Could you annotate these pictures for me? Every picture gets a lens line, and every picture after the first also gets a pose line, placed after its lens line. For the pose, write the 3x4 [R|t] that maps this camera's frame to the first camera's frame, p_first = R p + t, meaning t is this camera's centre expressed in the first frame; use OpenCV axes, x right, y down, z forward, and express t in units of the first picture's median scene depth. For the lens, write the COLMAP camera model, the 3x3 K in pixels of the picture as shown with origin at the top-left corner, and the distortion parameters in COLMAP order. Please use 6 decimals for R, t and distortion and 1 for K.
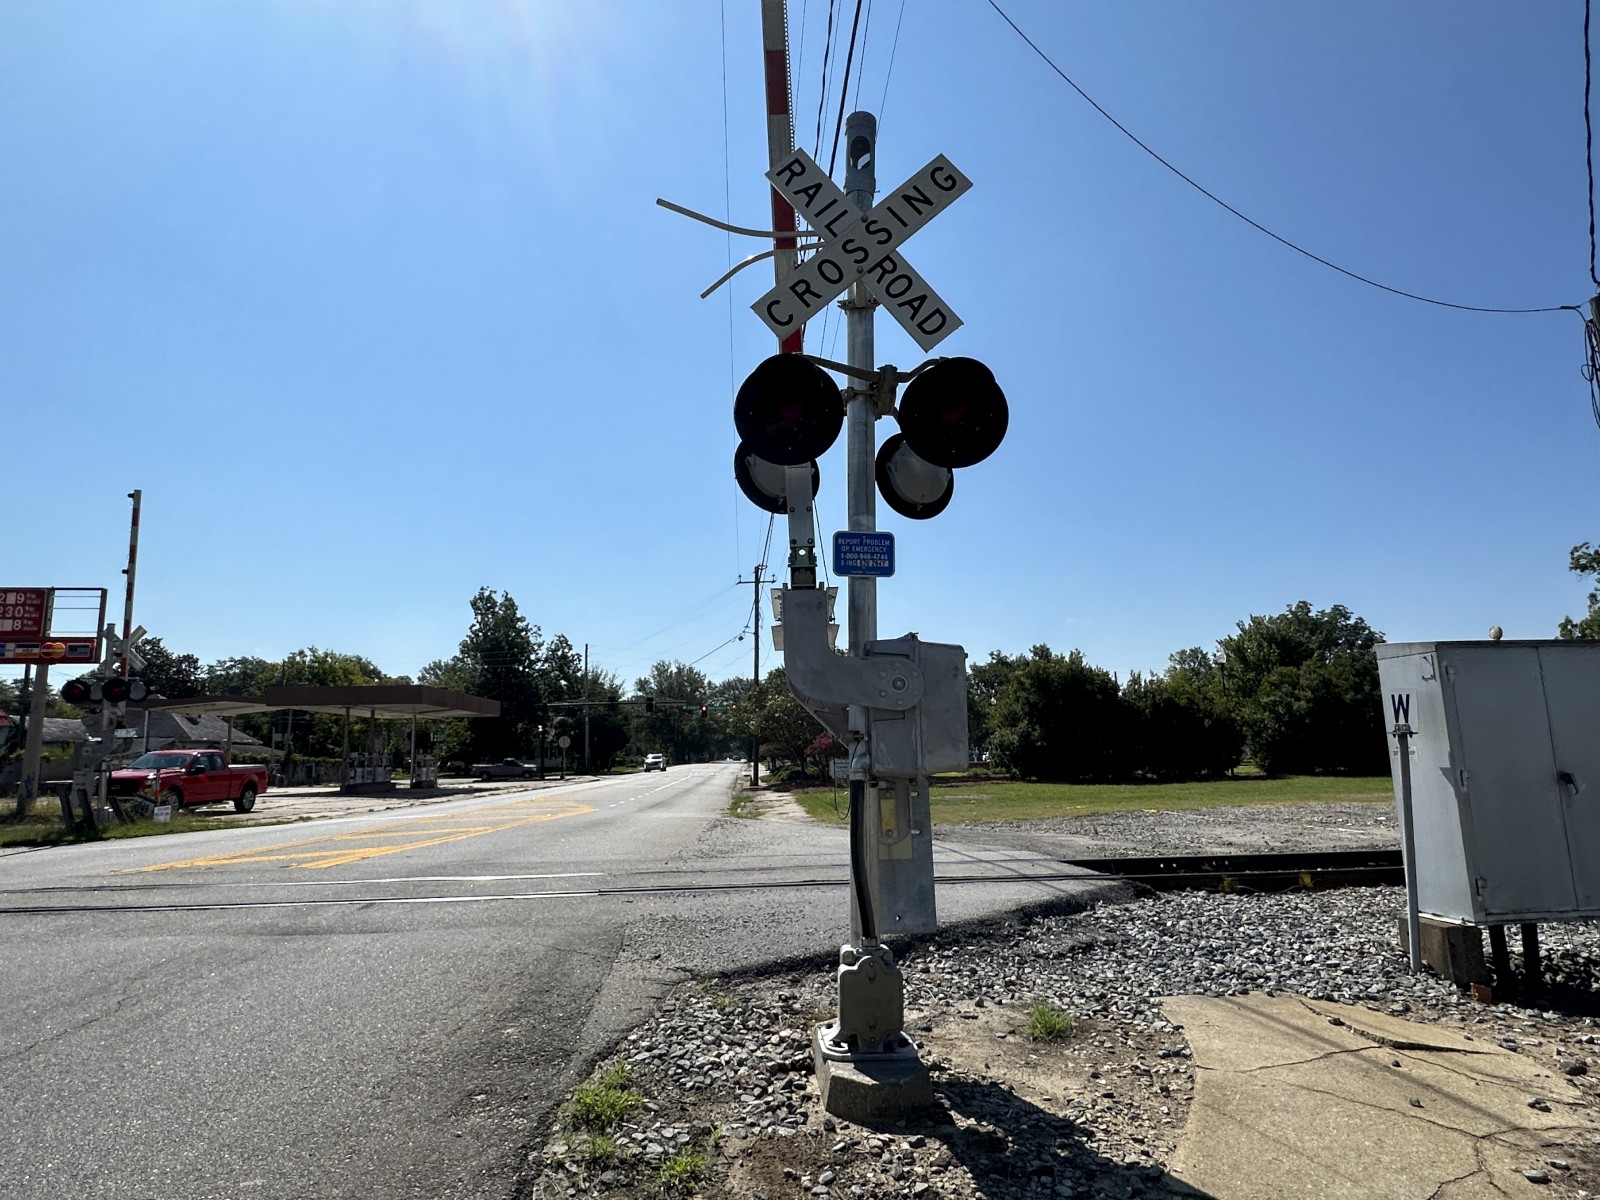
lens RADIAL K [[955.0, 0, 803.2], [0, 955.0, 611.0], [0, 0, 1]] dist [-0.000105, 0.001619]
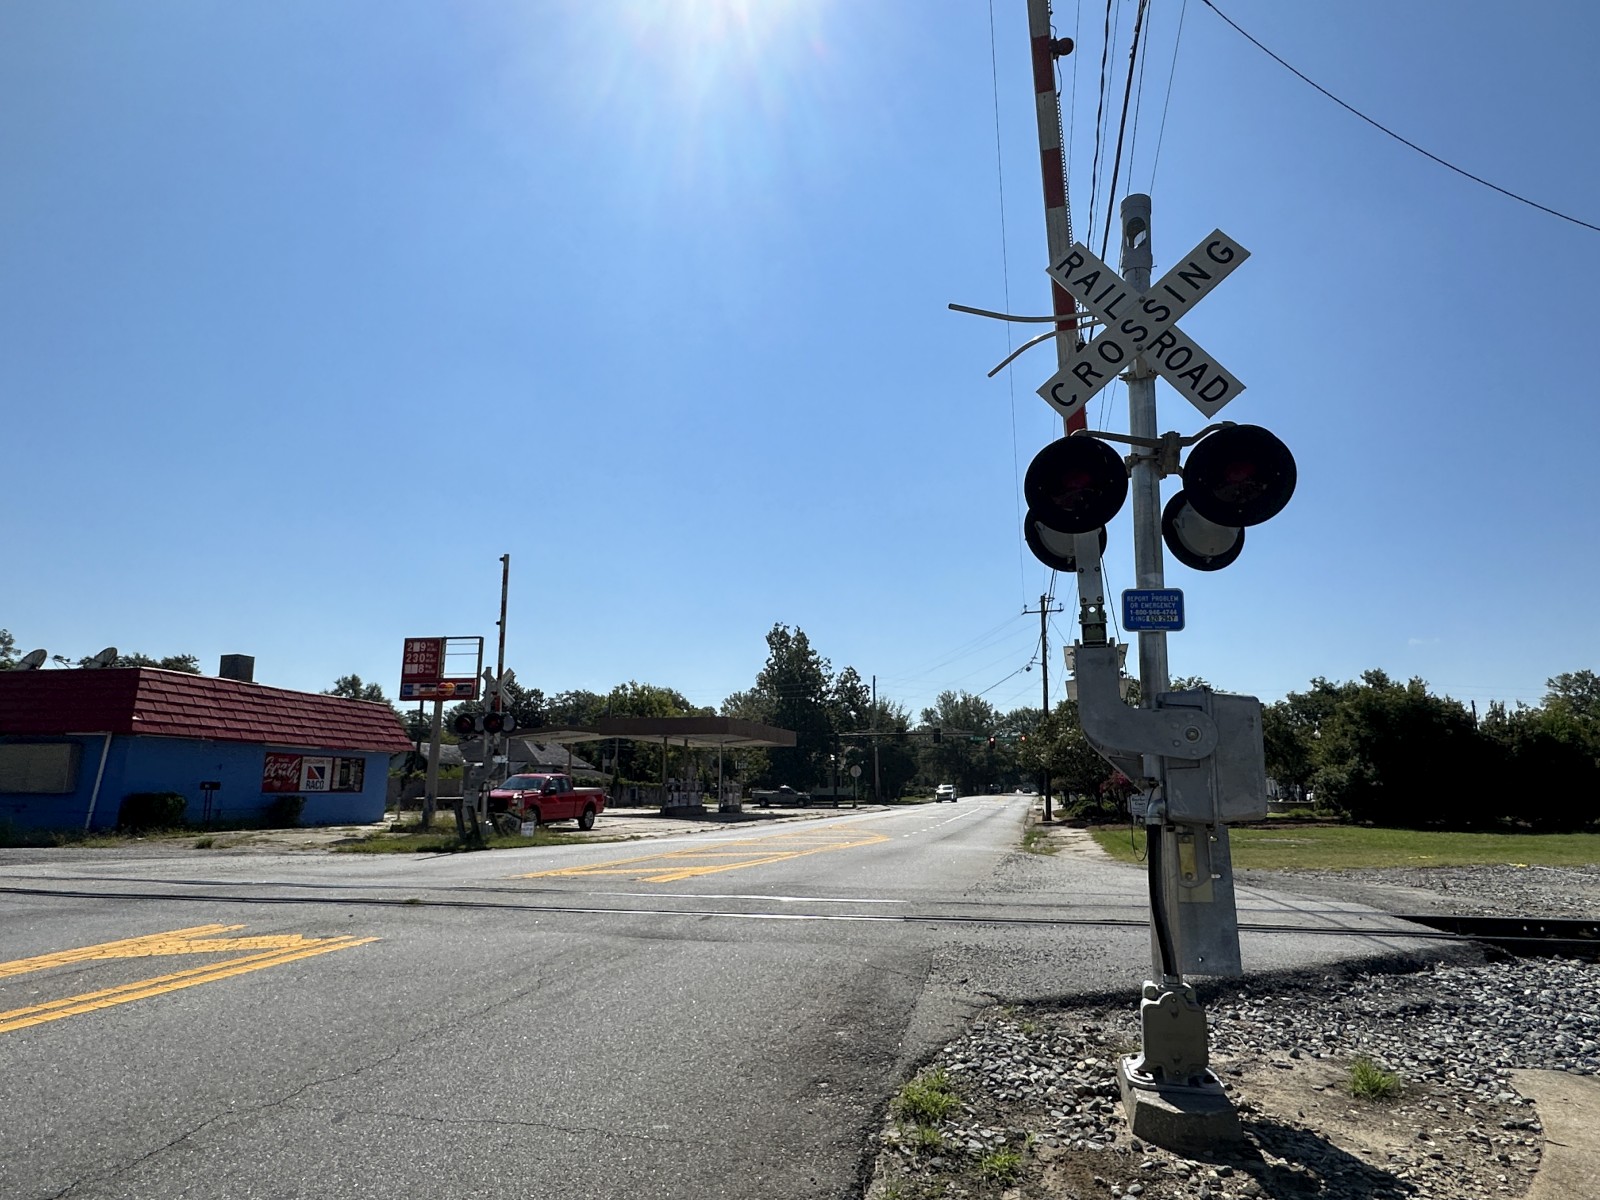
lens RADIAL K [[955.0, 0, 802.3], [0, 955.0, 608.5], [0, 0, 1]] dist [-0.000105, 0.001619]
pose [[0.956339, -0.032188, -0.290480, -0.000167], [0.022435, 0.999069, -0.036845, -0.006267], [0.291396, 0.028719, 0.956171, -0.026407]]
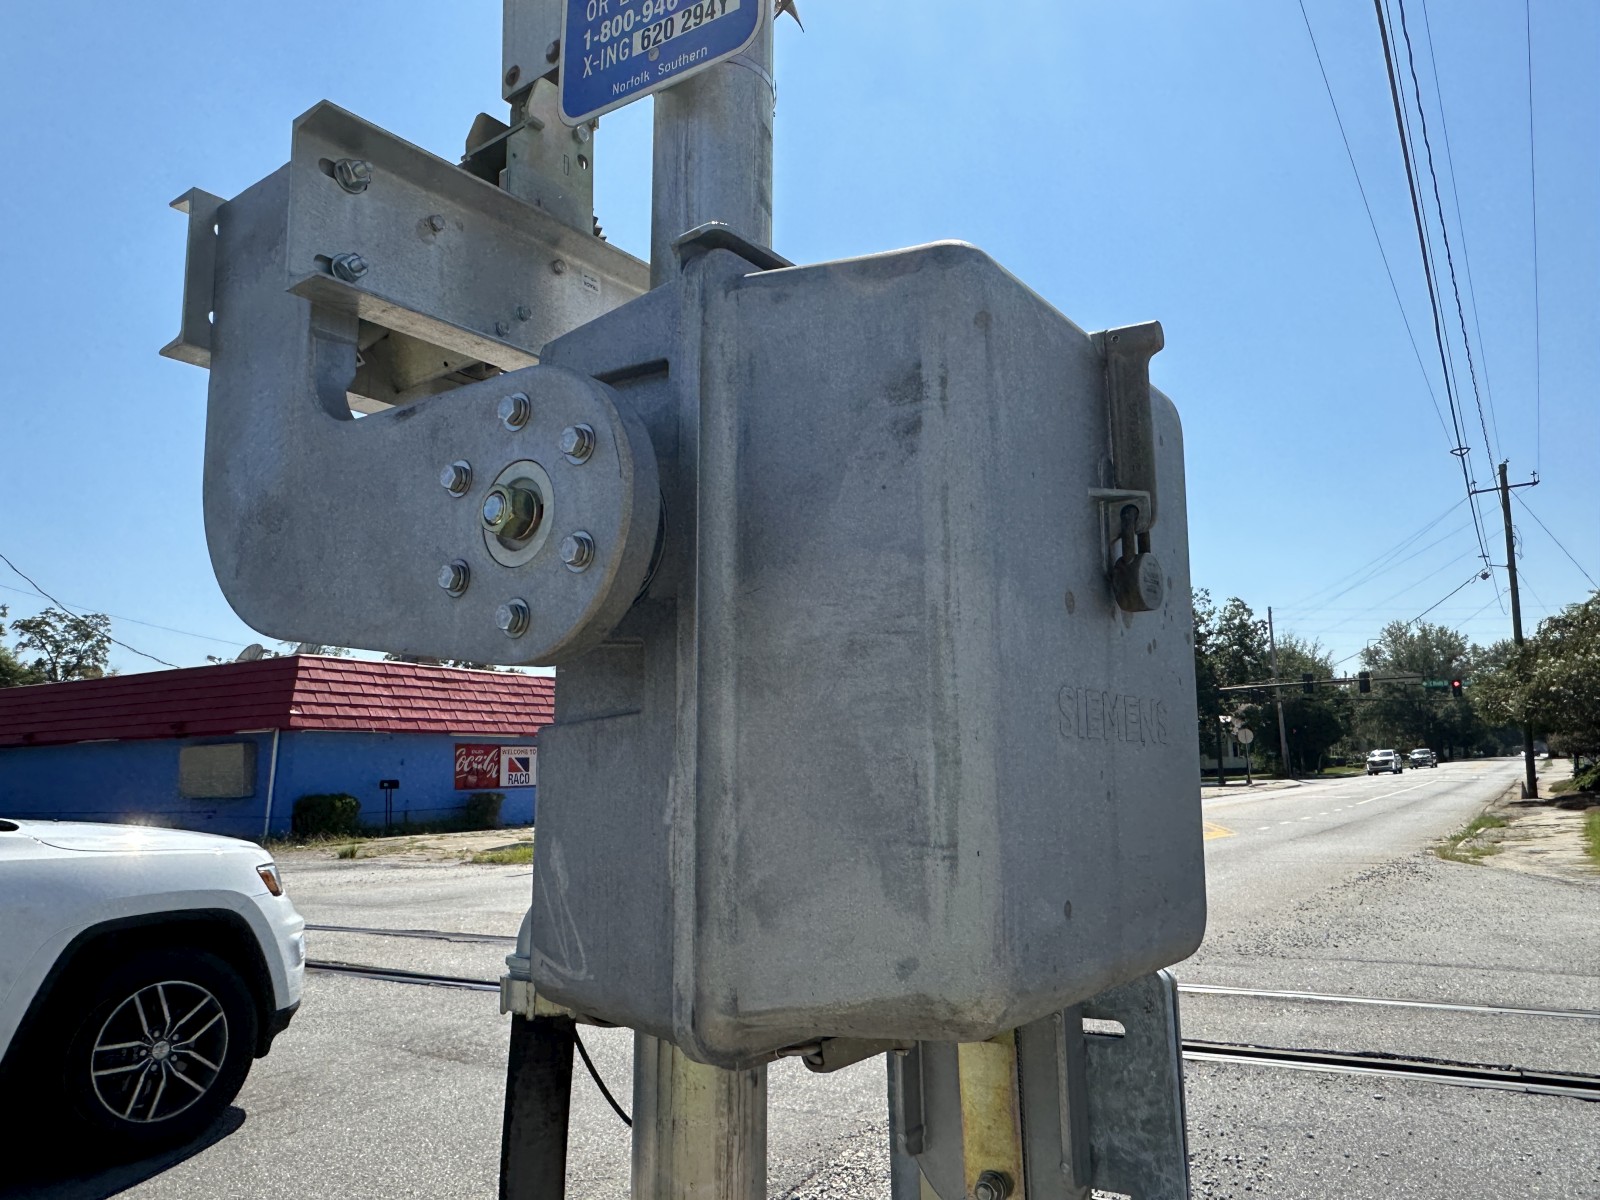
lens RADIAL K [[1138.9, 0, 785.3], [0, 1138.9, 596.2], [0, 0, 1]] dist [0.039425, -0.043690]
pose [[0.796162, -0.098935, -0.596940, 0.044726], [0.106619, 0.994044, -0.022548, 0.022417], [0.595616, -0.045693, 0.801969, 0.159505]]
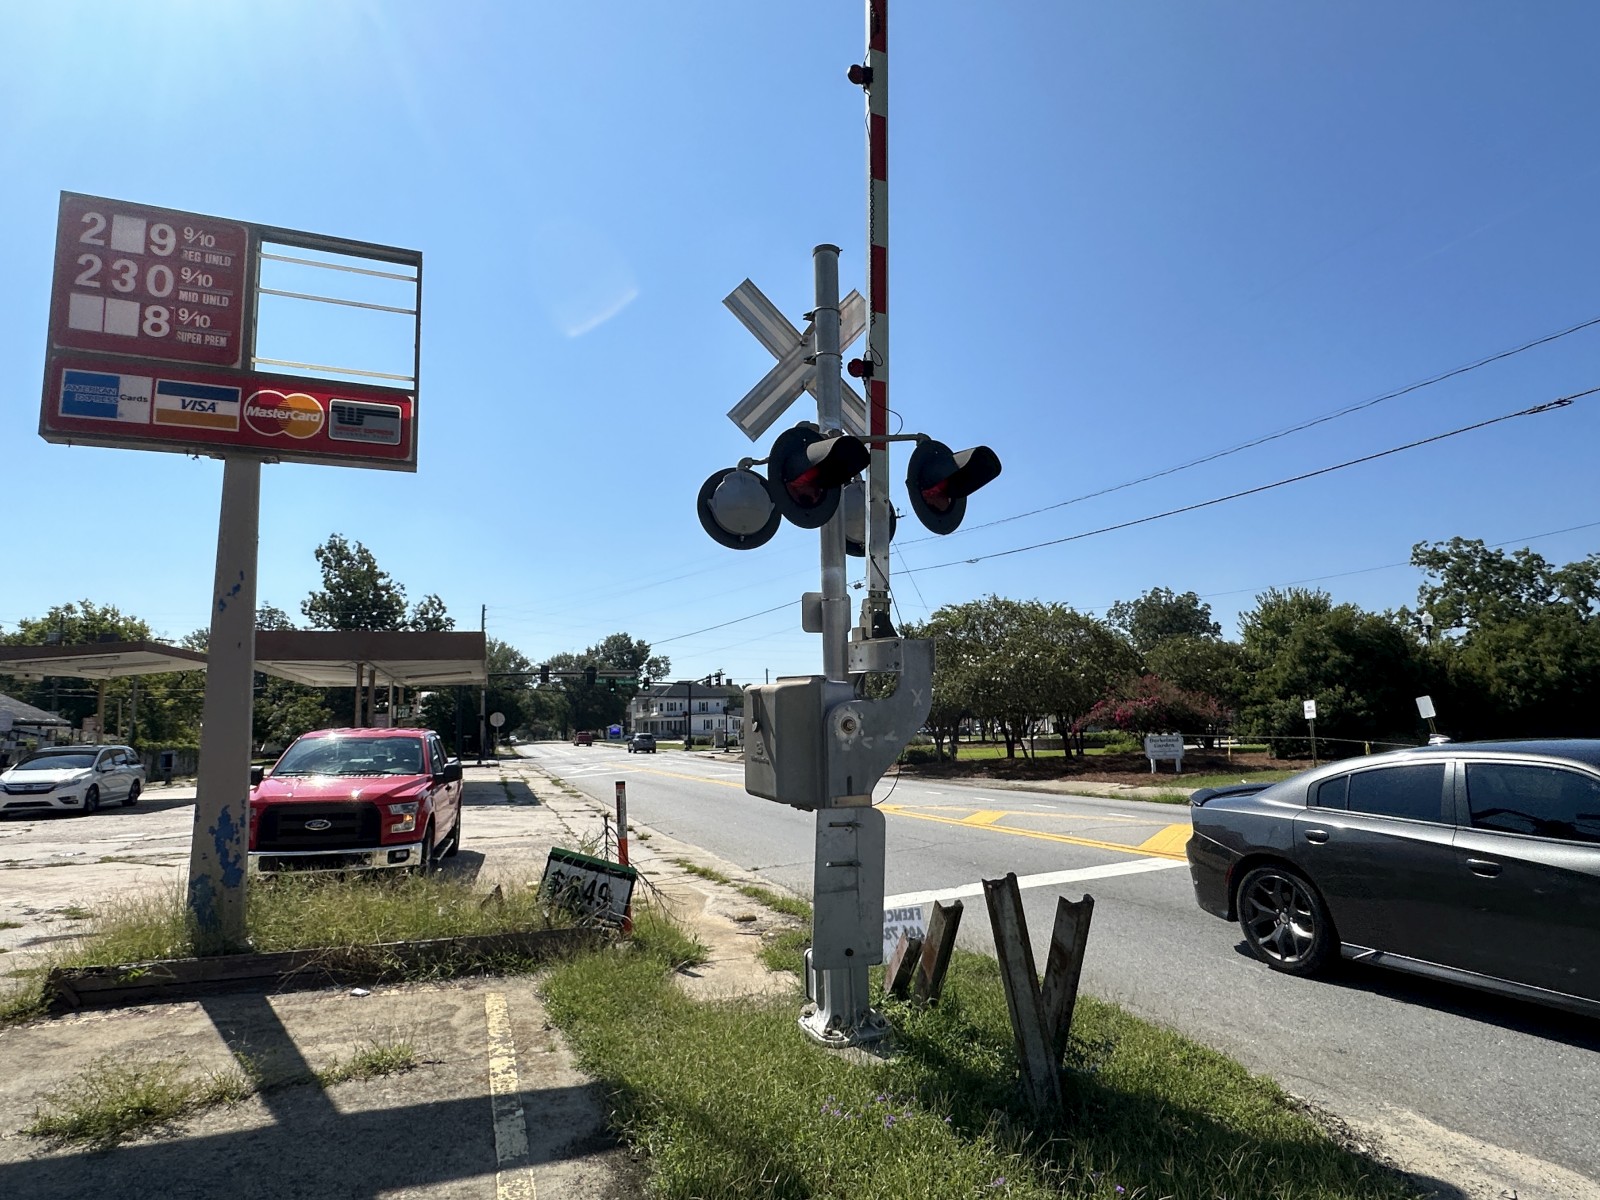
lens RADIAL K [[885.6, 0, 798.6], [0, 885.6, 599.4], [0, 0, 1]] dist [-0.008050, -0.001196]
pose [[0.960313, 0.031727, 0.277115, -0.703203], [-0.031765, 0.999486, -0.004356, 0.097824], [-0.277111, -0.004619, 0.960827, 0.676821]]
